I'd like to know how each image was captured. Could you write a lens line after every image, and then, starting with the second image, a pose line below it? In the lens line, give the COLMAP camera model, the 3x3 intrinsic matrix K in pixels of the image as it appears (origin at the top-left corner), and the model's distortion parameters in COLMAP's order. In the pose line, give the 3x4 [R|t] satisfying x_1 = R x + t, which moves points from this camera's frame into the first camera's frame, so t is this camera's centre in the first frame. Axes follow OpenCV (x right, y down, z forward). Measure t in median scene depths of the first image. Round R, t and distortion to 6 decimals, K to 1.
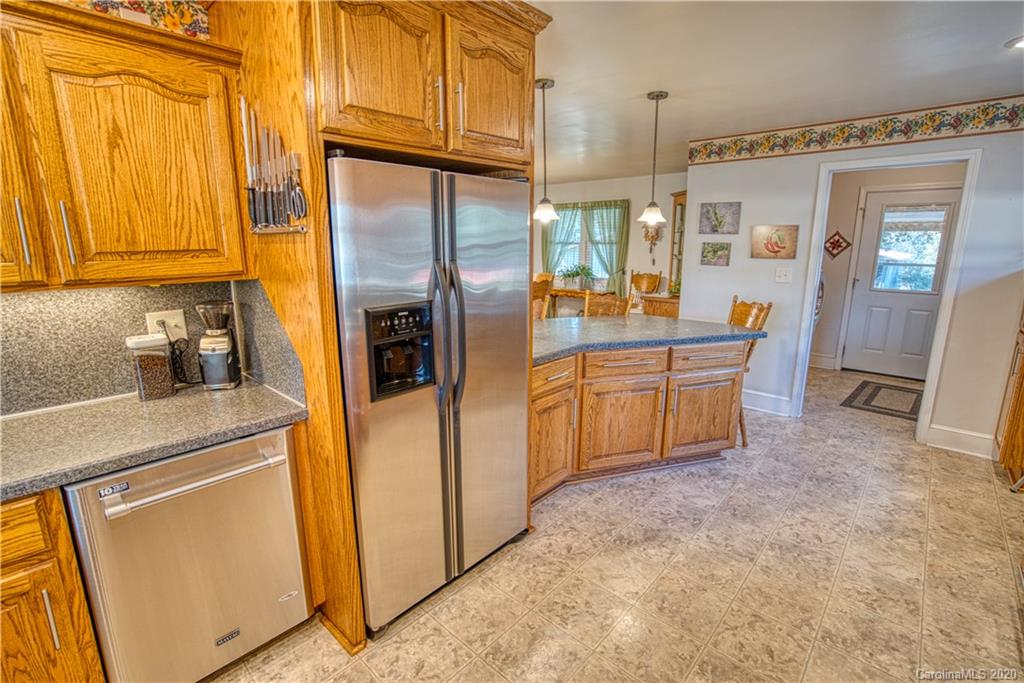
lens RADIAL K [[473.8, 0, 512.0], [0, 473.8, 341.5], [0, 0, 1]] dist [-0.053127, 0.018274]
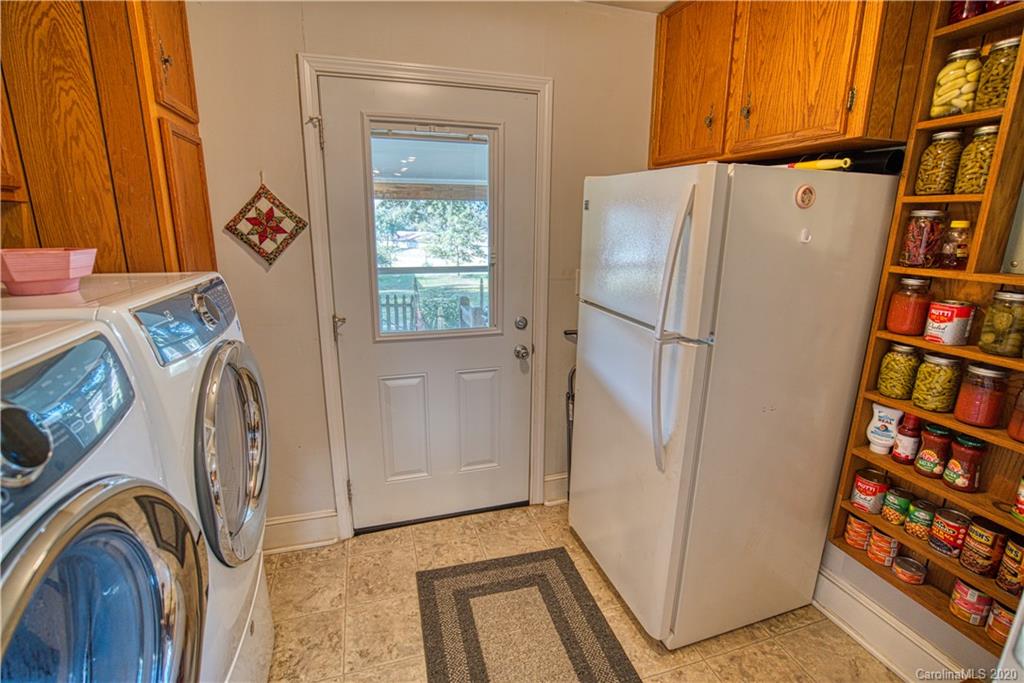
lens RADIAL K [[473.8, 0, 512.0], [0, 473.8, 341.5], [0, 0, 1]] dist [-0.053127, 0.018274]
pose [[0.499451, -0.207783, 0.841056, 0.484503], [0.175356, 0.974964, 0.136732, -0.141413], [-0.848410, 0.079193, 0.523383, 0.675068]]
